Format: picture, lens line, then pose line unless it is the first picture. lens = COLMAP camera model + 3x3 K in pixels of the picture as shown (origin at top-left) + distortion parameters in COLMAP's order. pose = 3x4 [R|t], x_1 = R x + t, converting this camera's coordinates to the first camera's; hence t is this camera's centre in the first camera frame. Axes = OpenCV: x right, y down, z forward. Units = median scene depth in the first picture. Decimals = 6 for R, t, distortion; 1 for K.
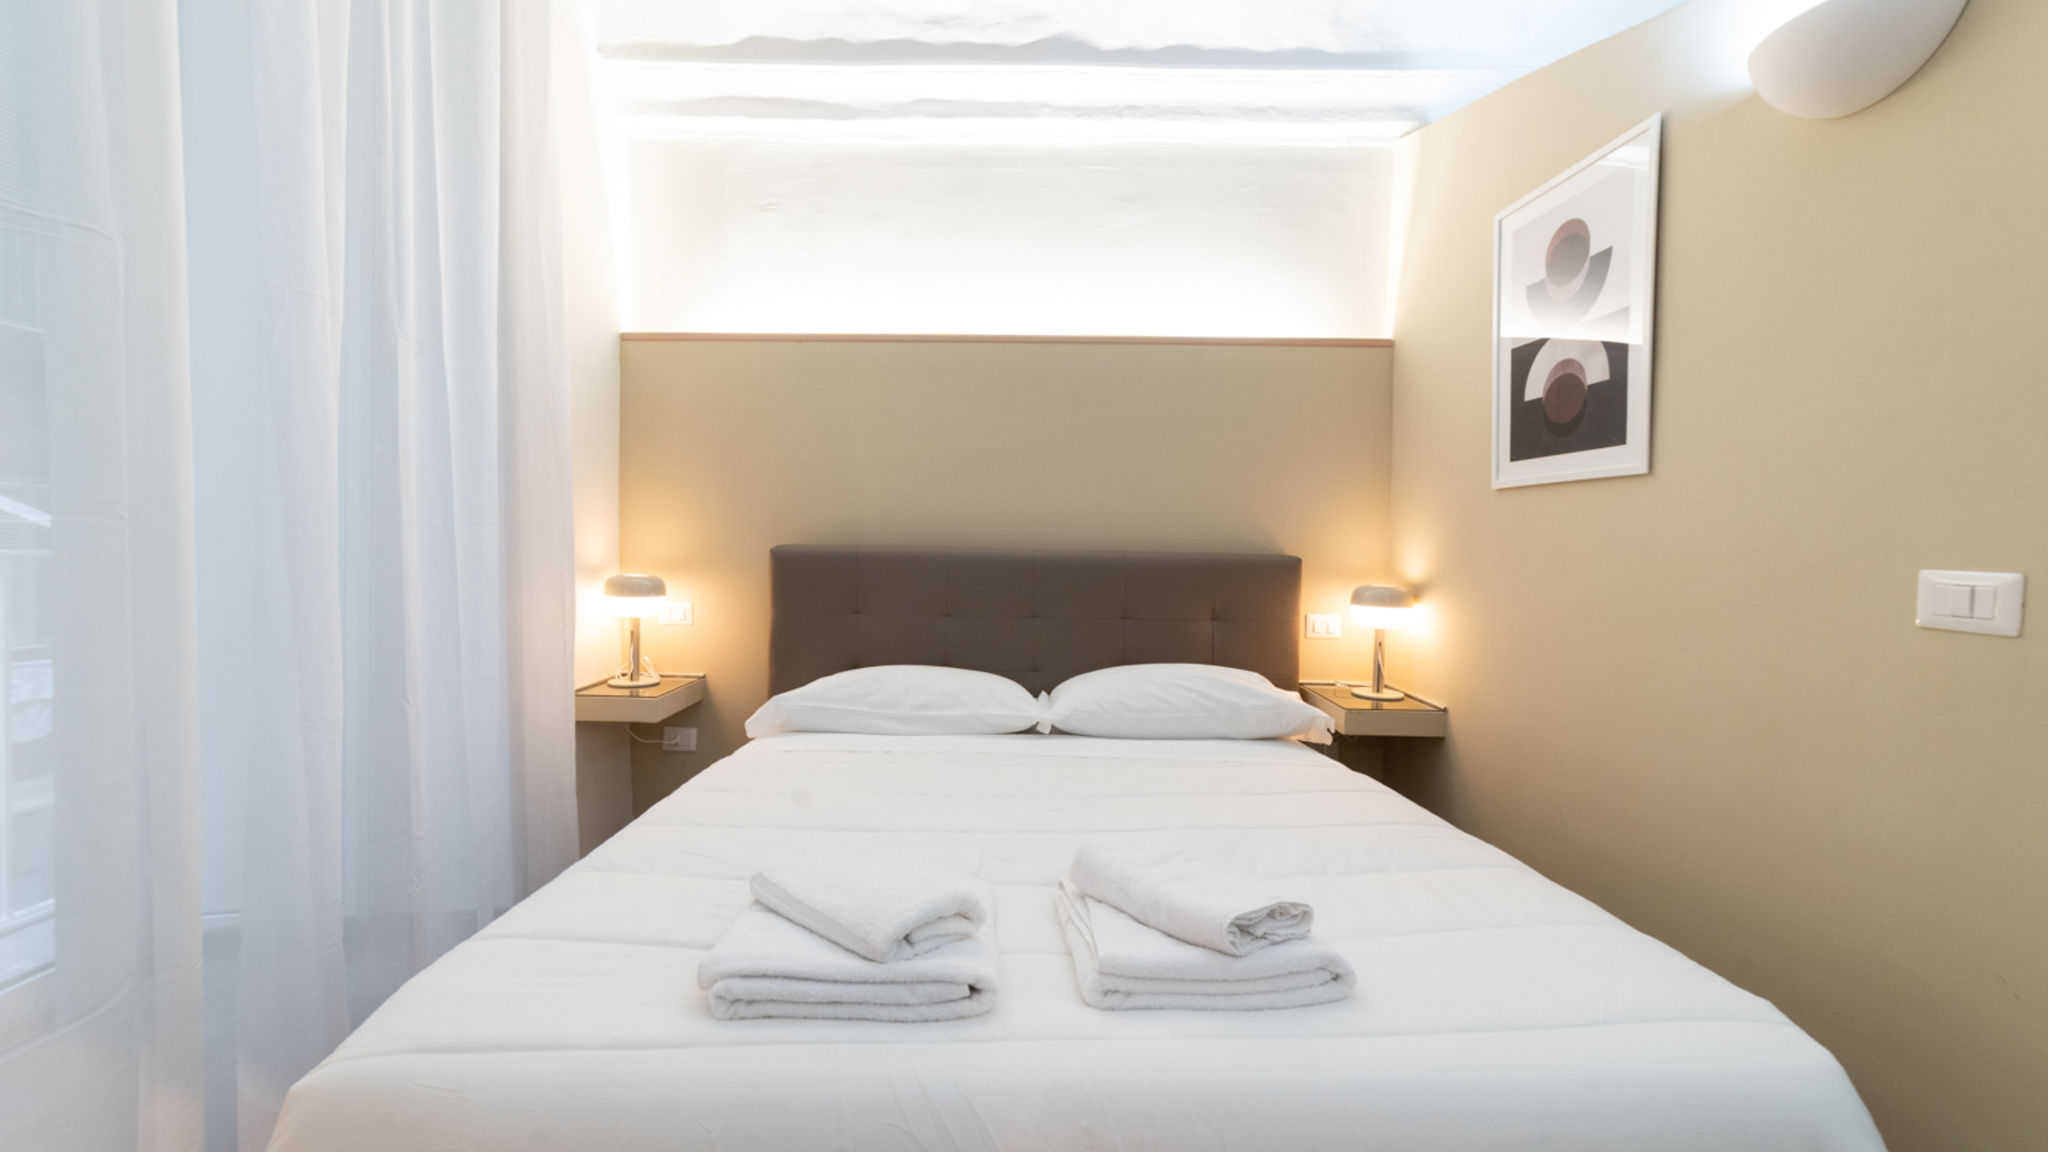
lens RADIAL K [[811.6, 0, 1017.2], [0, 811.6, 572.4], [0, 0, 1]] dist [-0.019943, 0.008201]
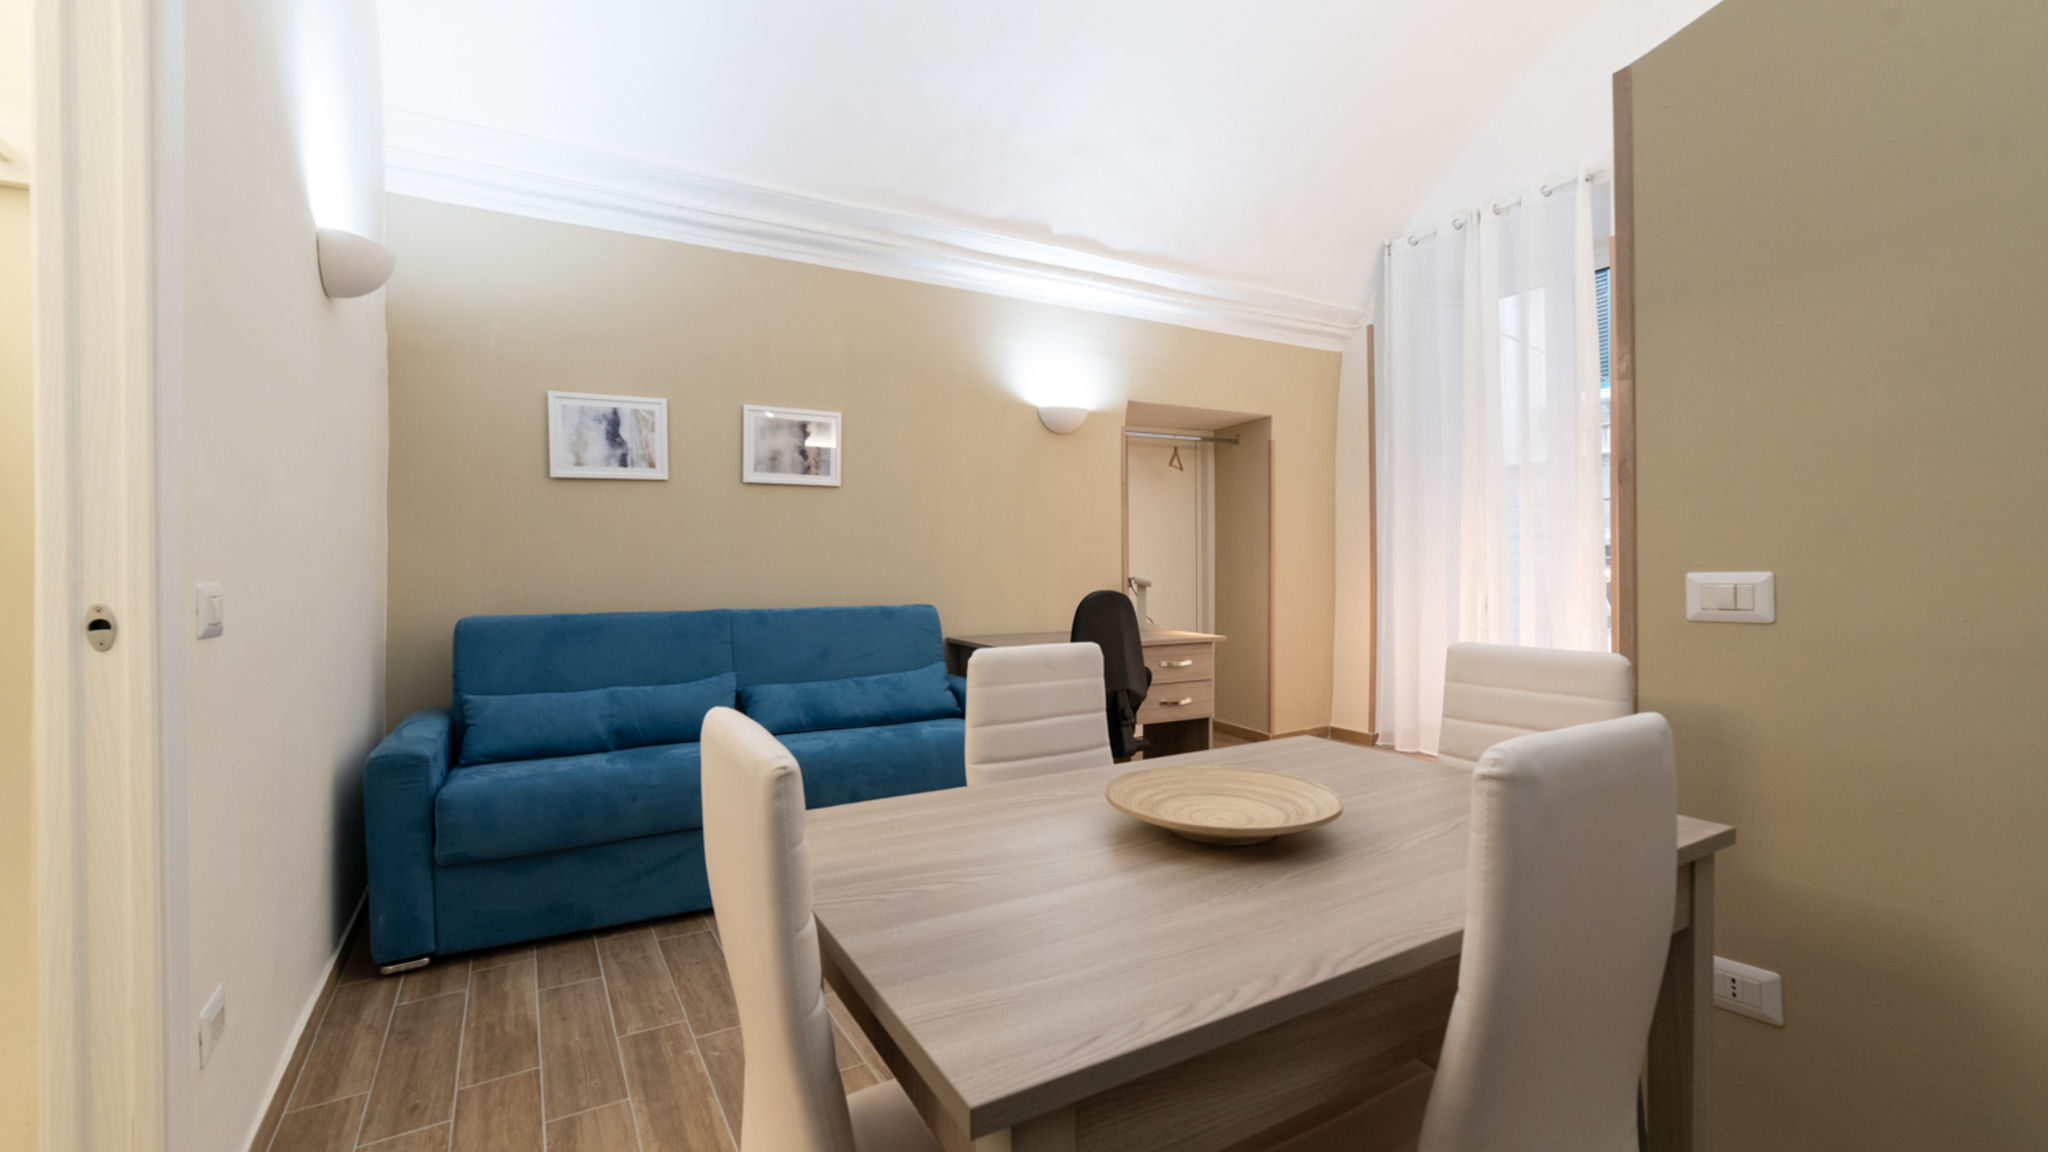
lens RADIAL K [[833.9, 0, 1005.9], [0, 833.9, 574.4], [0, 0, 1]] dist [-0.019129, 0.000154]
pose [[-0.880681, -0.006741, -0.473661, 1.283563], [-0.020085, 0.999531, 0.023120, -0.002006], [0.473283, 0.029875, -0.880404, 0.707329]]
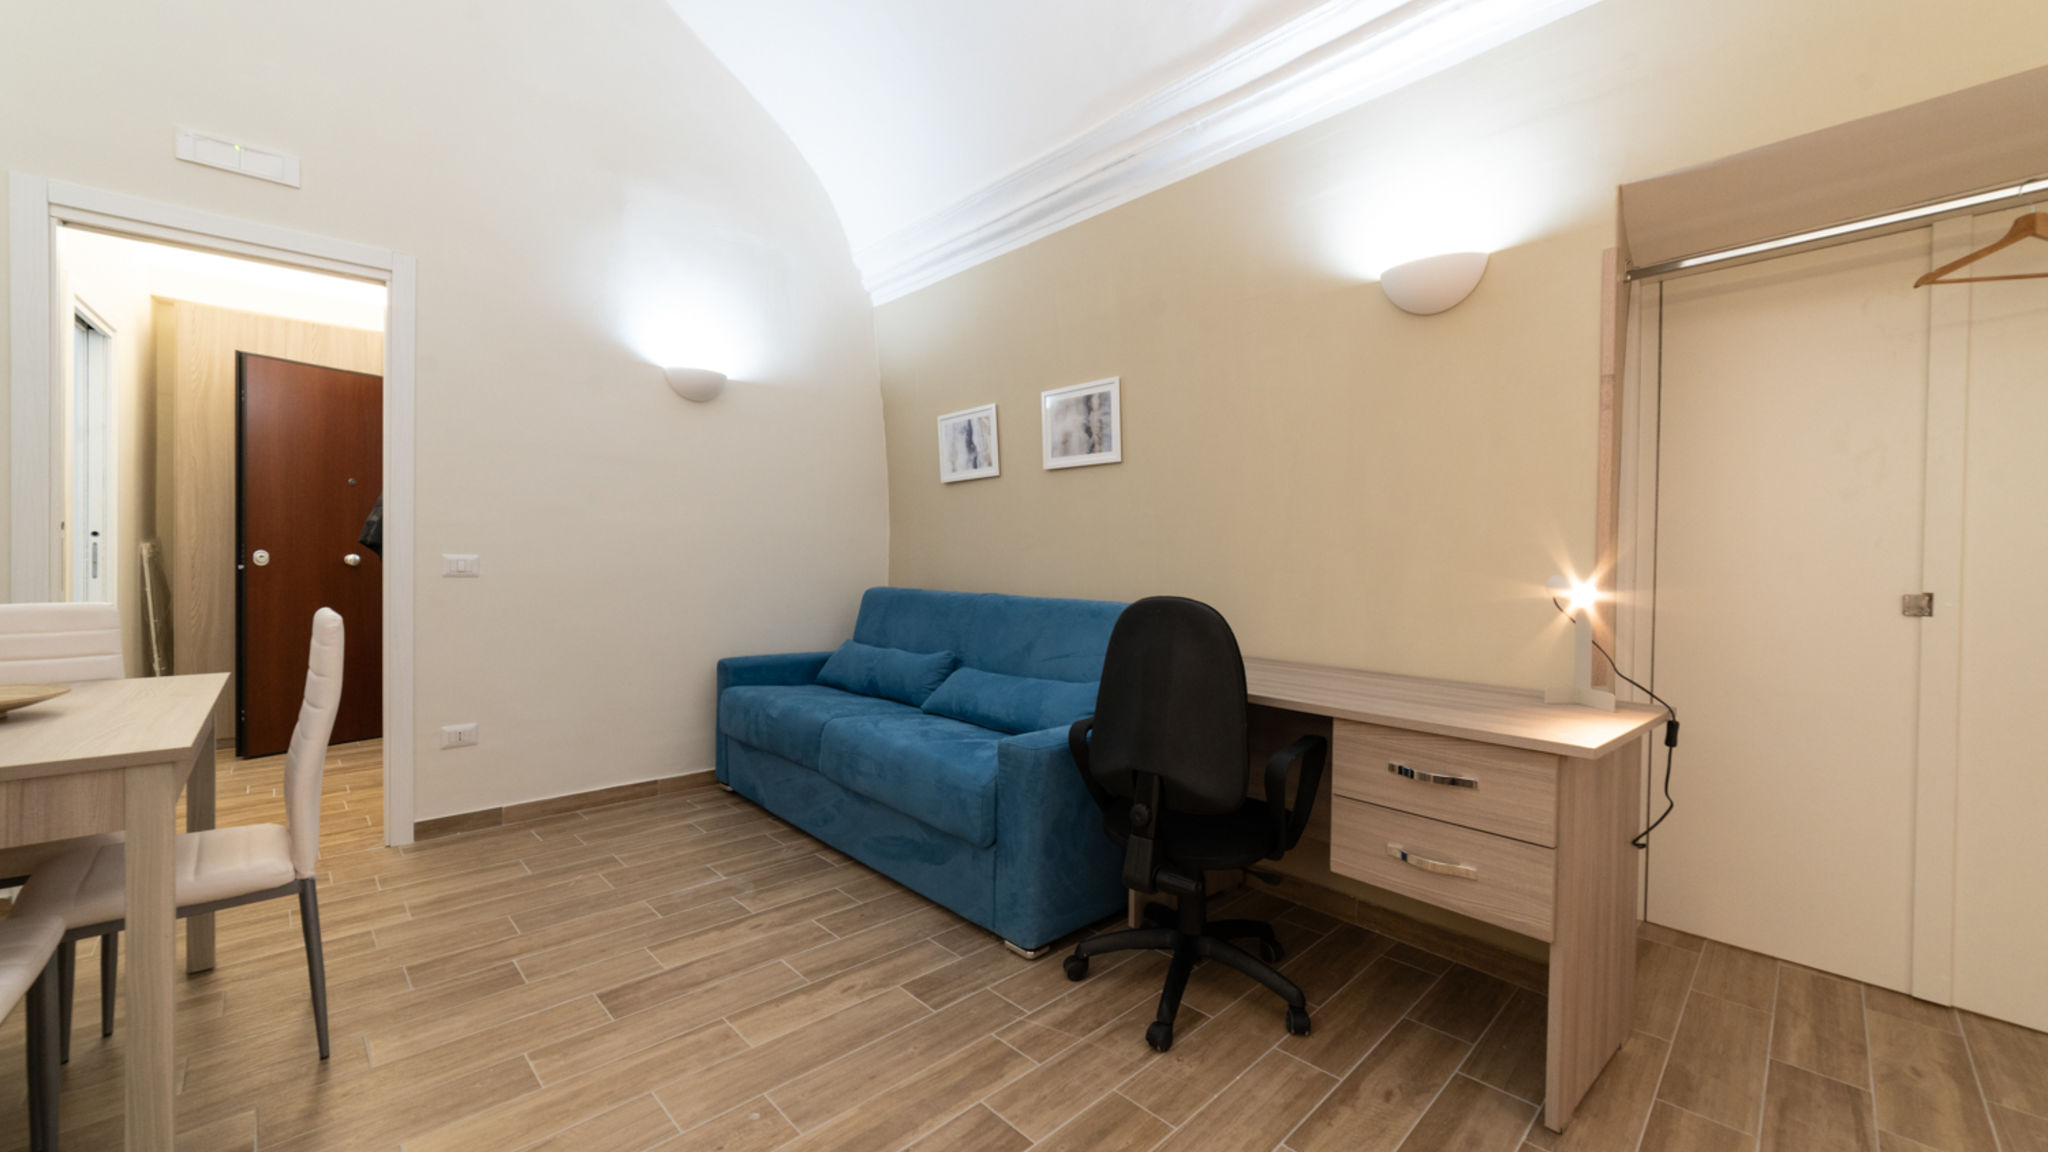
lens RADIAL K [[792.6, 0, 1014.4], [0, 792.6, 571.3], [0, 0, 1]] dist [-0.021757, 0.008085]
pose [[-0.666259, -0.034954, 0.744901, -0.018250], [-0.002679, 0.999007, 0.044482, -0.004150], [-0.745716, 0.027641, -0.665691, 0.167243]]
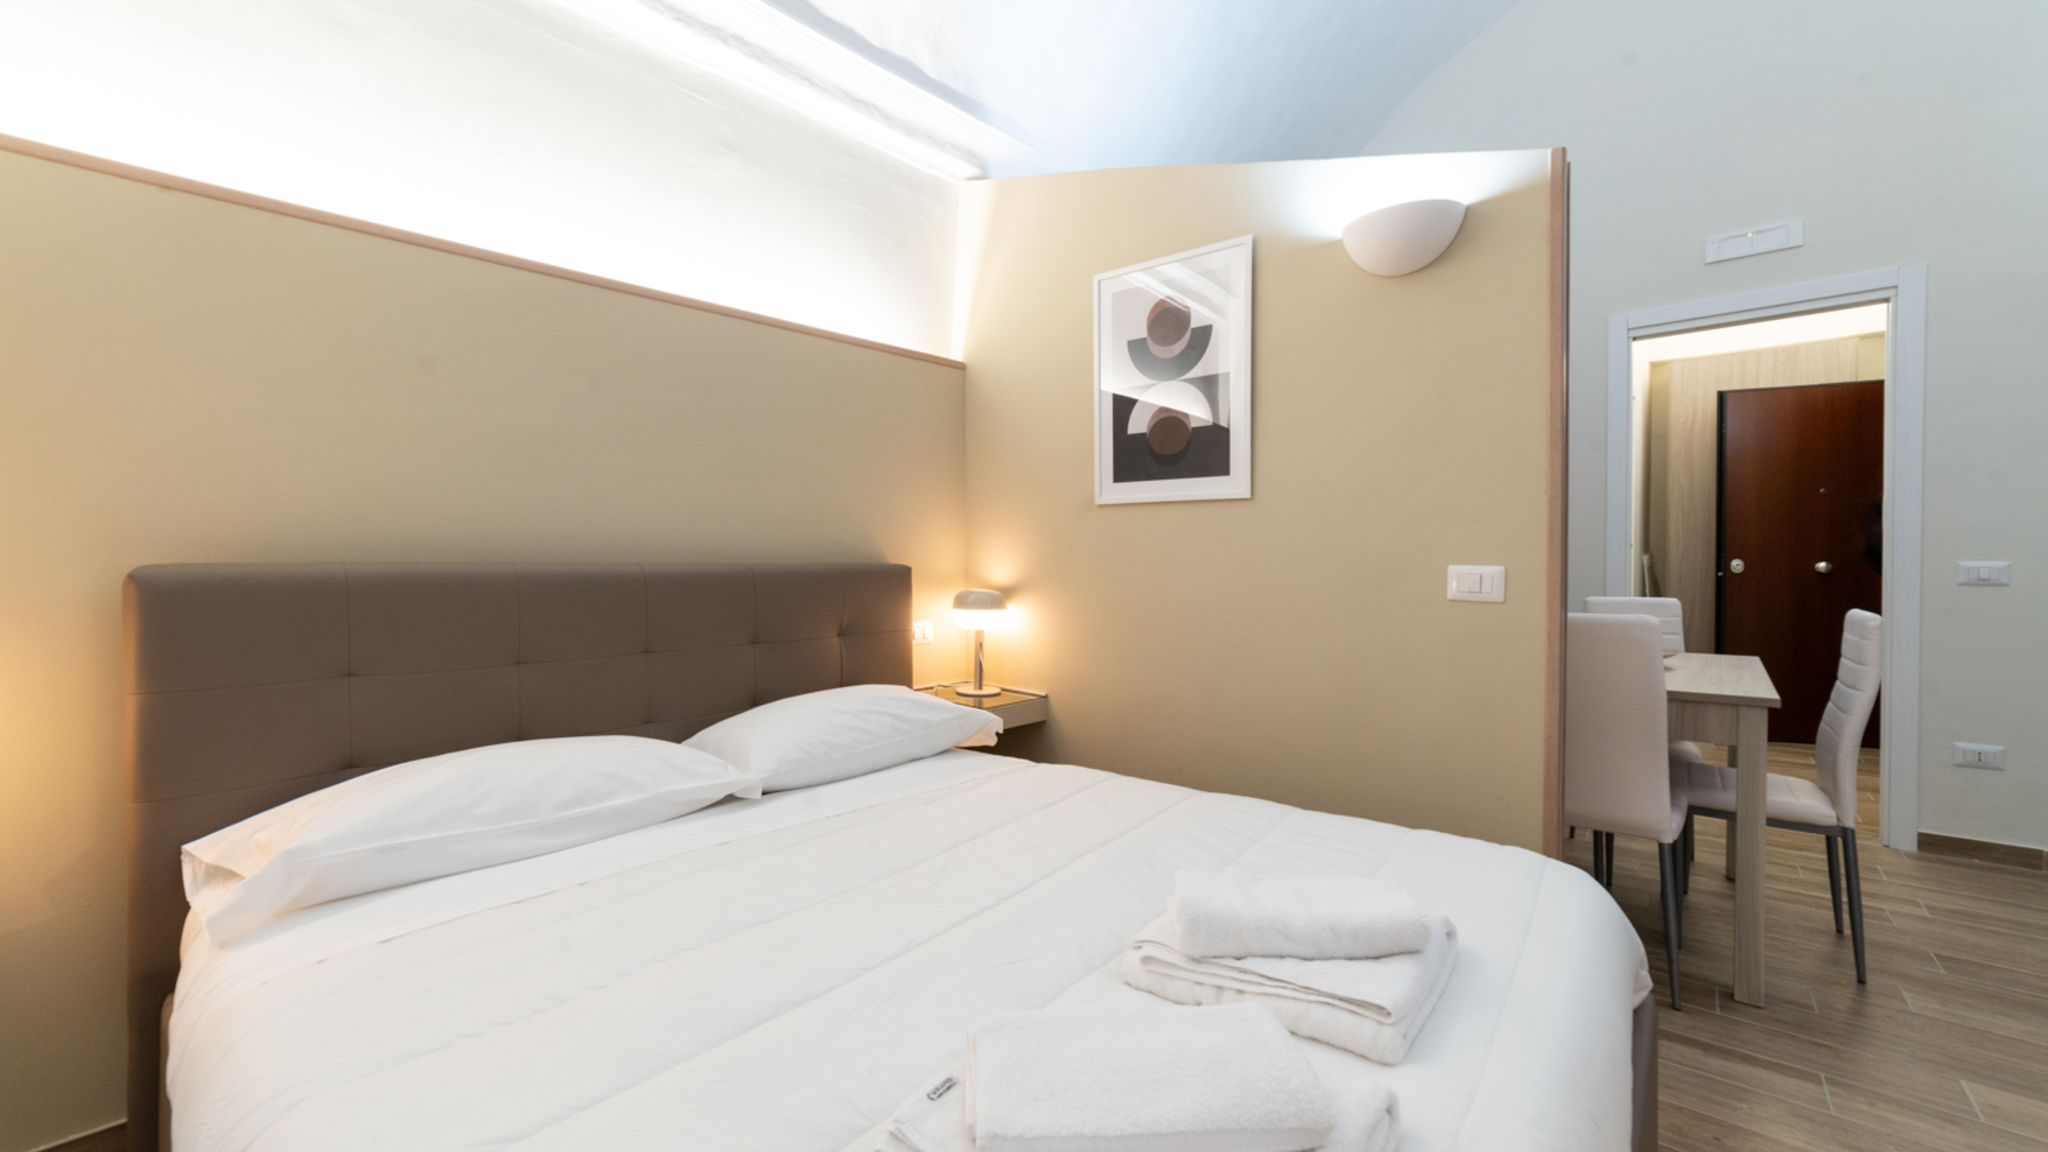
lens RADIAL K [[792.6, 0, 1014.4], [0, 792.6, 571.3], [0, 0, 1]] dist [-0.021757, 0.008085]
pose [[0.674037, -0.028226, 0.738159, -0.319084], [0.034276, 0.999388, 0.006916, -0.015475], [-0.737902, 0.020639, 0.674592, 0.268871]]
